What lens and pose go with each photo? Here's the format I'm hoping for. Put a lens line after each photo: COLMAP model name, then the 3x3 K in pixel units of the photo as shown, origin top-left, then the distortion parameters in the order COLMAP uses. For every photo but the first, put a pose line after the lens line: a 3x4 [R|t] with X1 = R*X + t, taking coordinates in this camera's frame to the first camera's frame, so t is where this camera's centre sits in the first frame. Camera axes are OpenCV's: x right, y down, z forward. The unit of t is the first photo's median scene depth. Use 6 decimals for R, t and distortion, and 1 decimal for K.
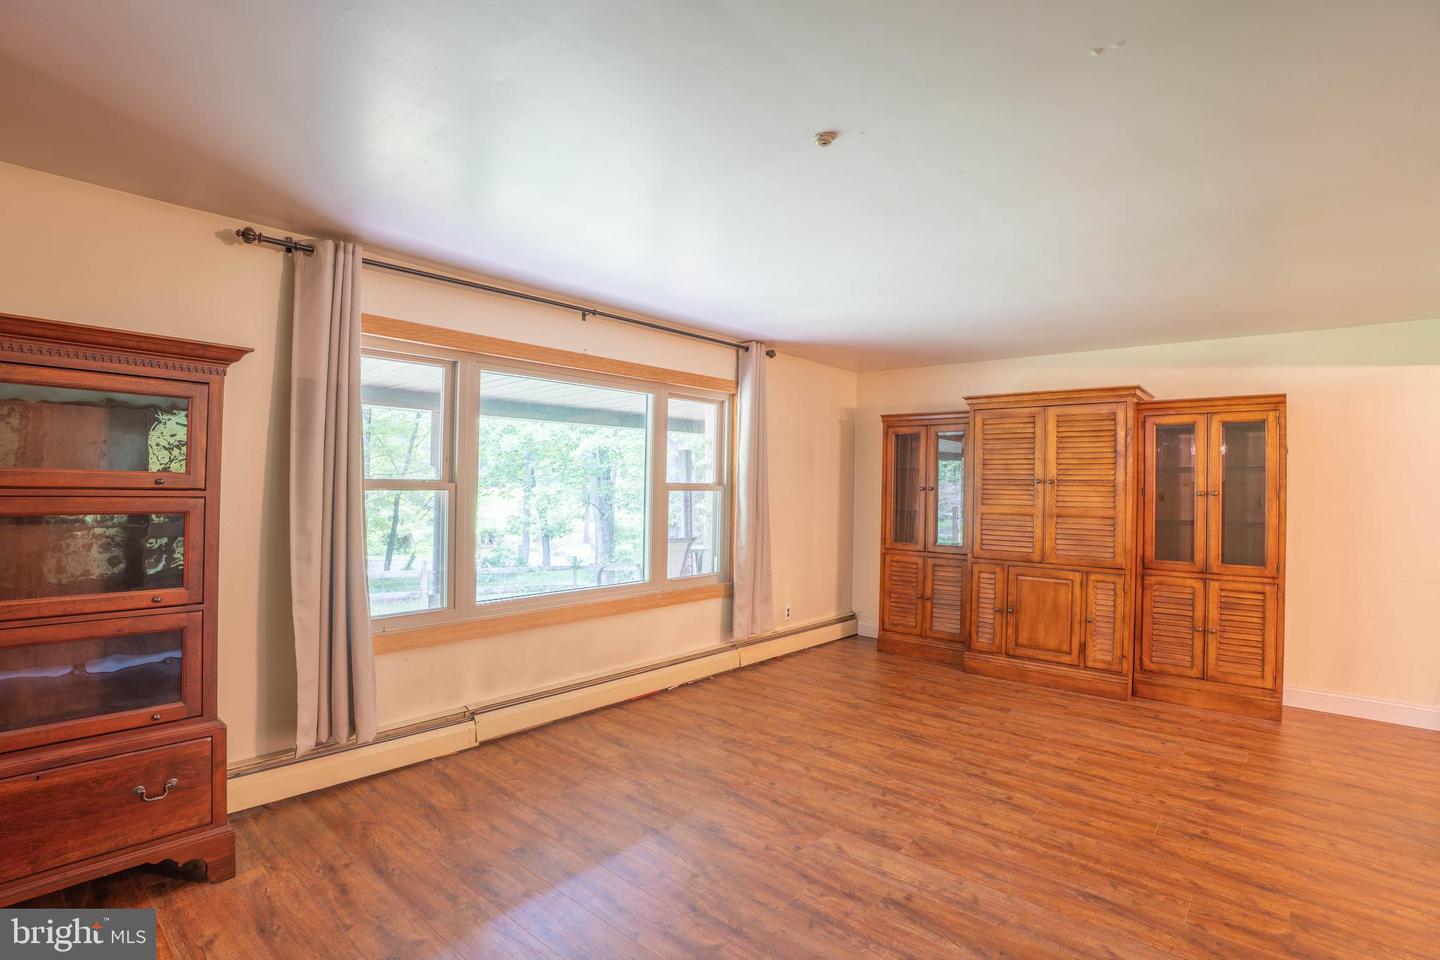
lens RADIAL K [[689.8, 0, 720.0], [0, 689.8, 480.0], [0, 0, 1]] dist [-0.069363, 0.016487]
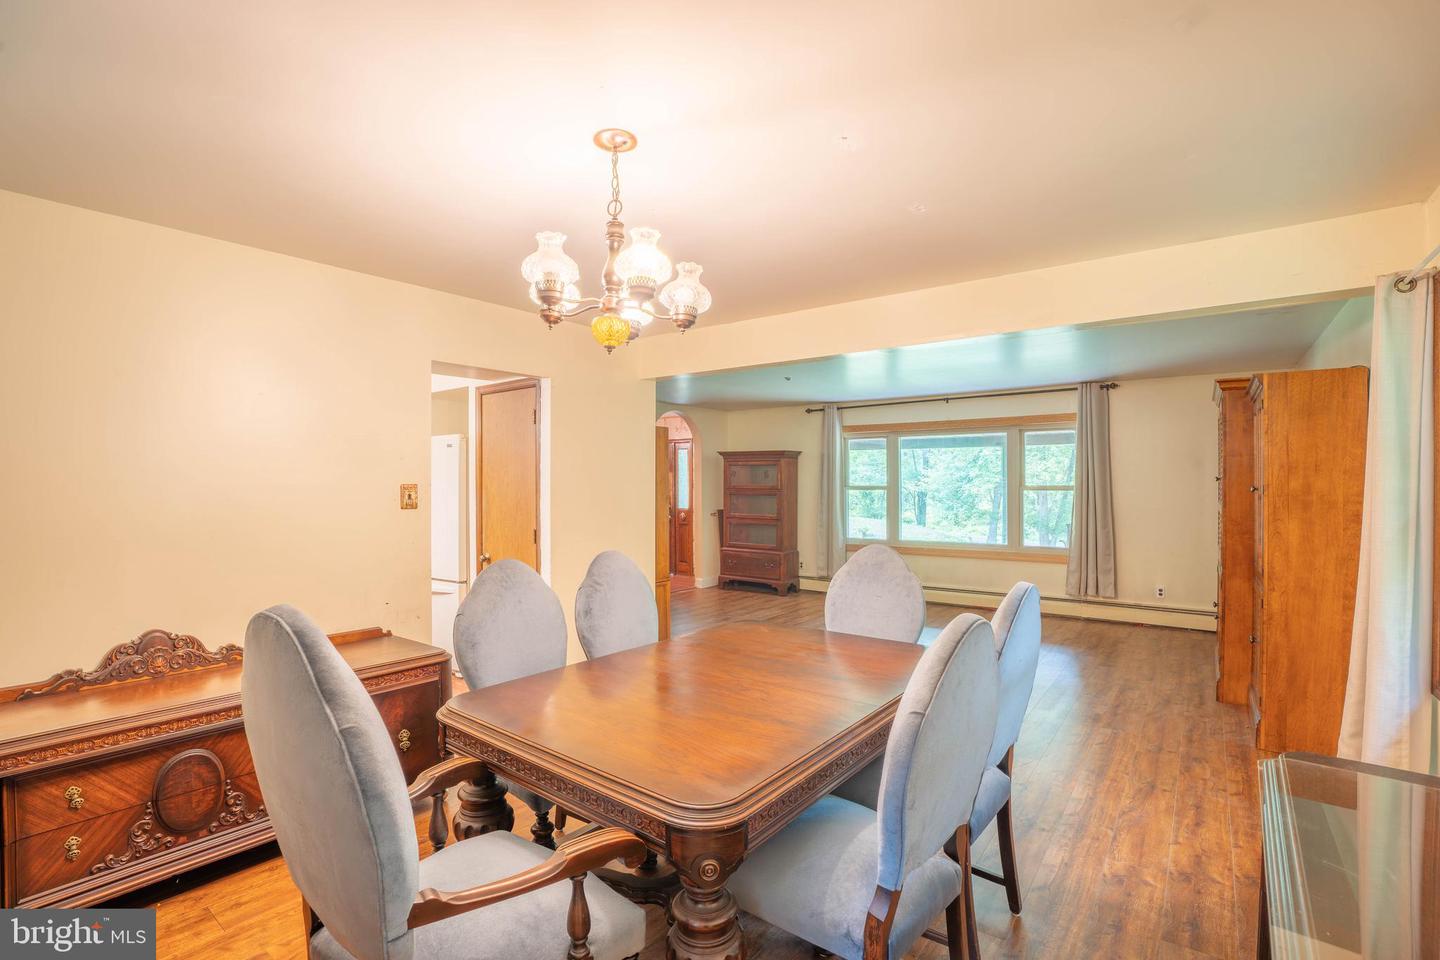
lens RADIAL K [[661.3, 0, 718.3], [0, 661.3, 481.4], [0, 0, 1]] dist [-0.080759, 0.023150]
pose [[0.091181, -0.016722, -0.995694, 1.441852], [0.007705, 0.999841, -0.016086, 0.013605], [0.995805, -0.006205, 0.091295, 0.174430]]
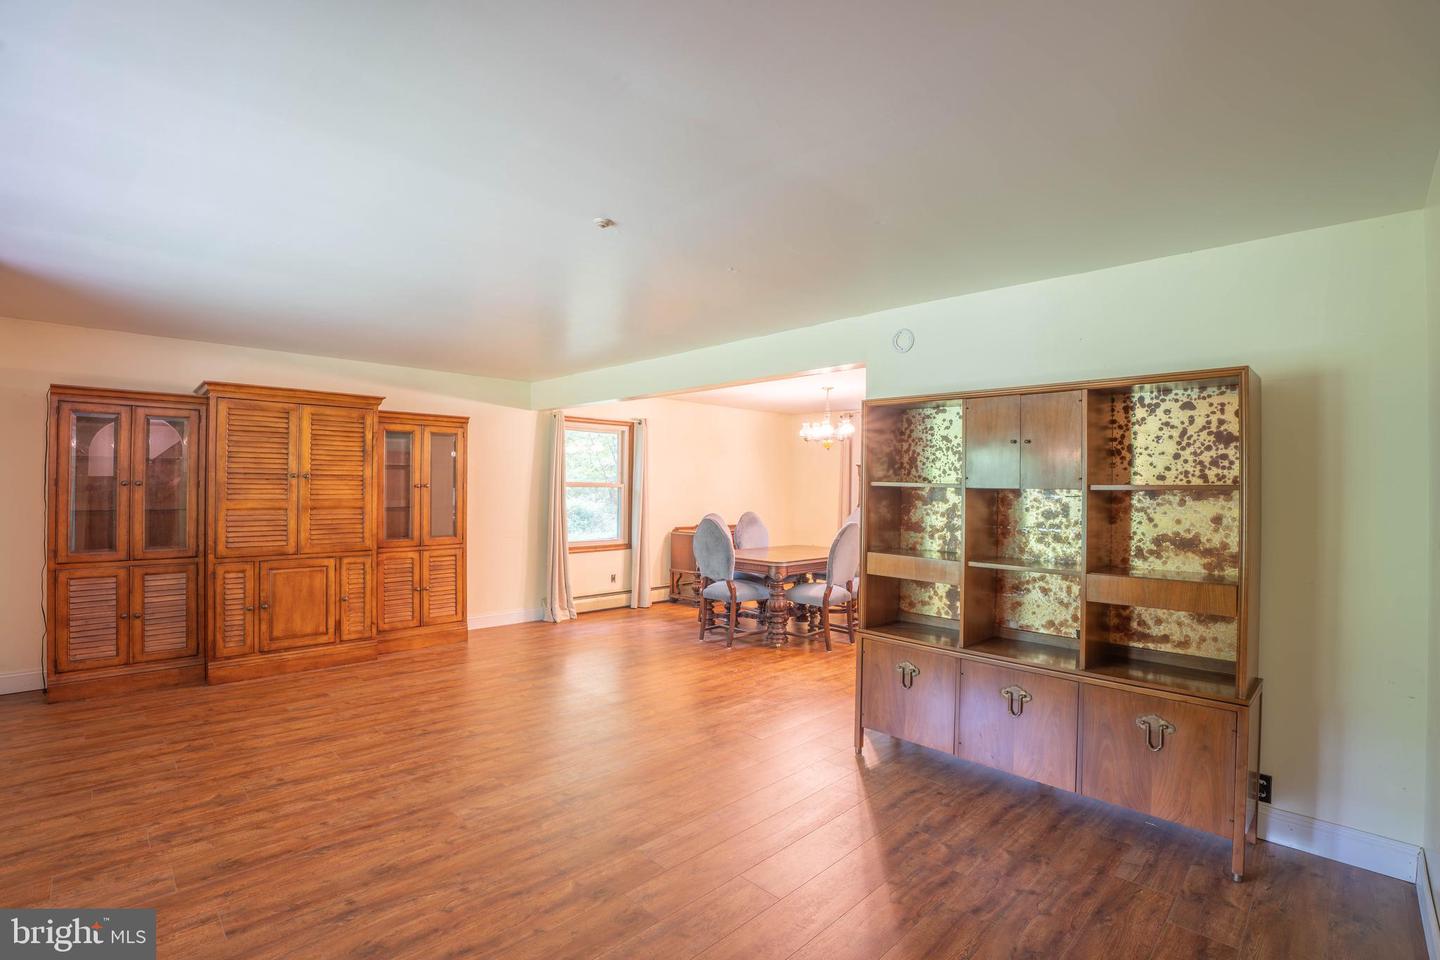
lens RADIAL K [[661.3, 0, 718.3], [0, 661.3, 481.4], [0, 0, 1]] dist [-0.080759, 0.023150]
pose [[0.070698, -0.007602, 0.997469, -0.492389], [-0.014833, 0.999852, 0.008671, -0.008004], [-0.997387, -0.015409, 0.070574, 0.309023]]
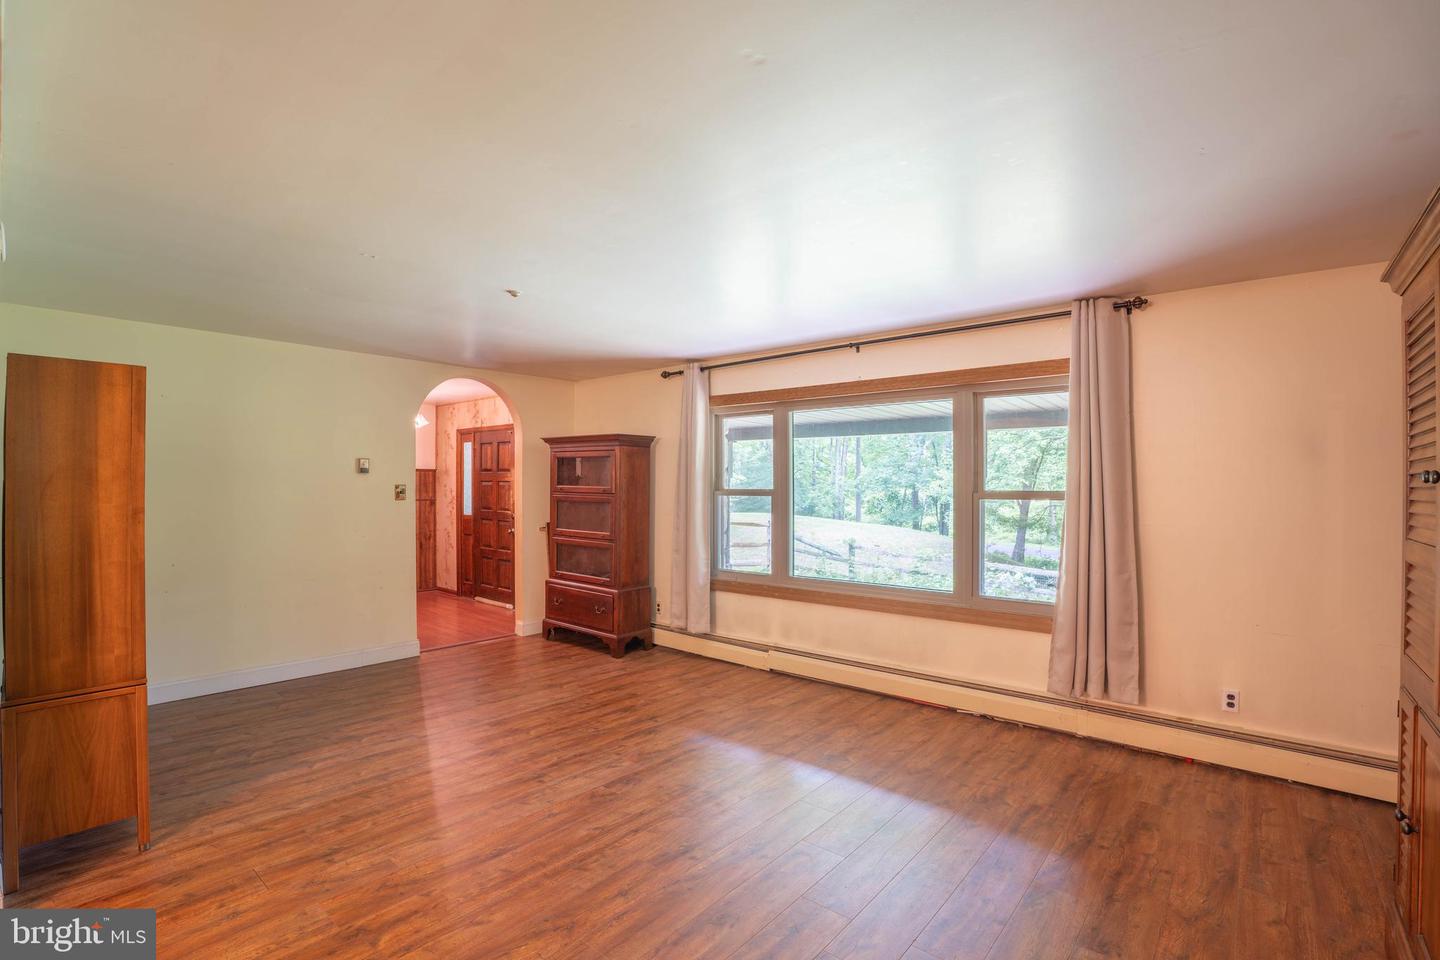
lens RADIAL K [[661.3, 0, 718.3], [0, 661.3, 481.4], [0, 0, 1]] dist [-0.080759, 0.023150]
pose [[0.016392, -0.021171, -0.999641, 0.835673], [0.000215, 0.999776, -0.021170, 0.010528], [0.999866, 0.000132, 0.016393, 0.678684]]
